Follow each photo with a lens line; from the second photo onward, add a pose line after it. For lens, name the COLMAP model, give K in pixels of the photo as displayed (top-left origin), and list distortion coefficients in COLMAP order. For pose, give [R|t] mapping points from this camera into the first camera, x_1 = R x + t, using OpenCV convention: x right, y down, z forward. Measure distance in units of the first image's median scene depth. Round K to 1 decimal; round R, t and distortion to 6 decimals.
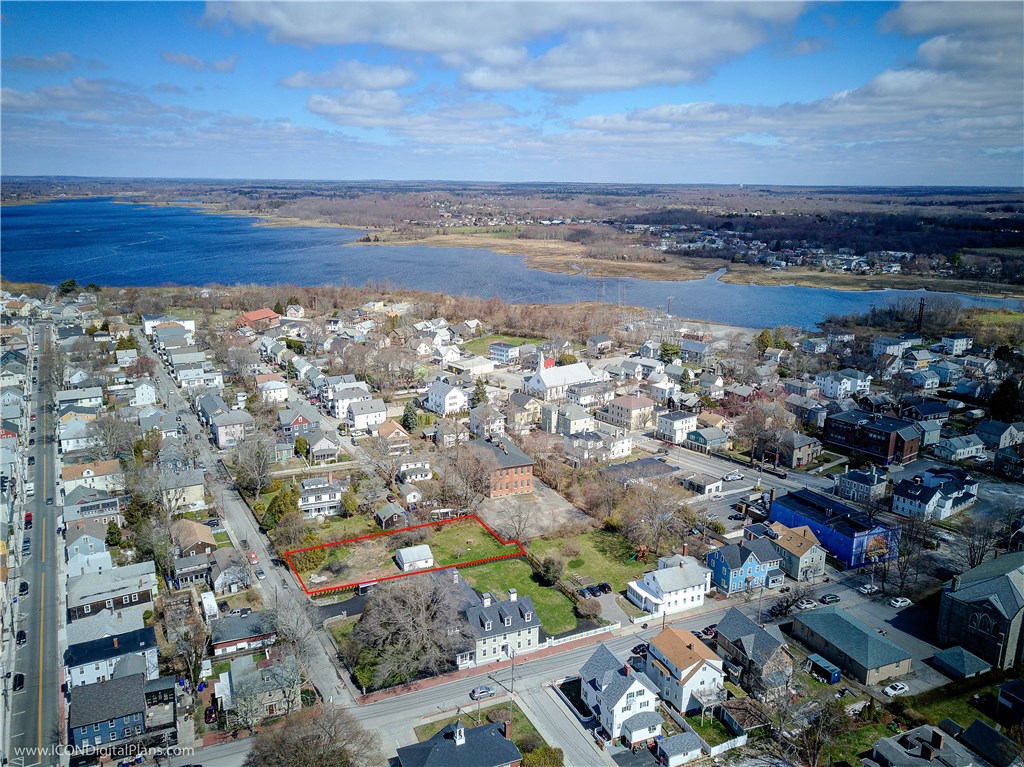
lens RADIAL K [[865.7, 0, 512.0], [0, 865.7, 383.5], [0, 0, 1]] dist [0.012015, 0.001196]
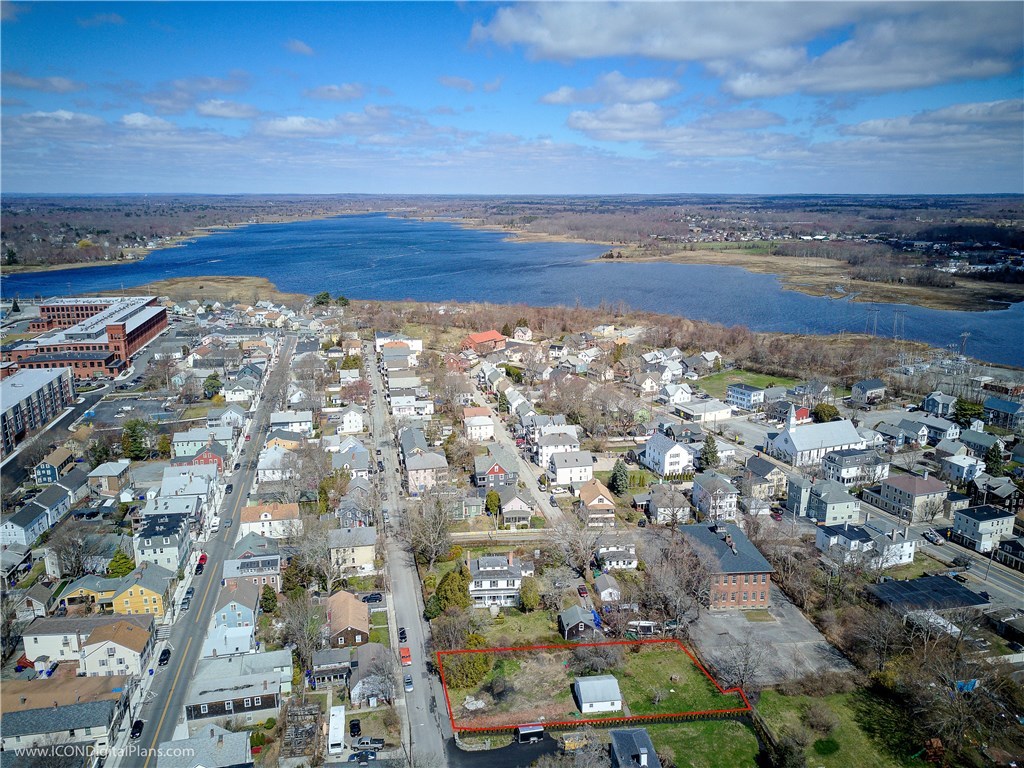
lens RADIAL K [[759.7, 0, 494.2], [0, 759.7, 401.0], [0, 0, 1]] dist [0.073256, -0.097311]
pose [[0.944432, 0.077053, -0.319547, -0.001425], [-0.065904, 0.996785, 0.045574, -0.049696], [0.322031, -0.021982, 0.946474, 0.201801]]
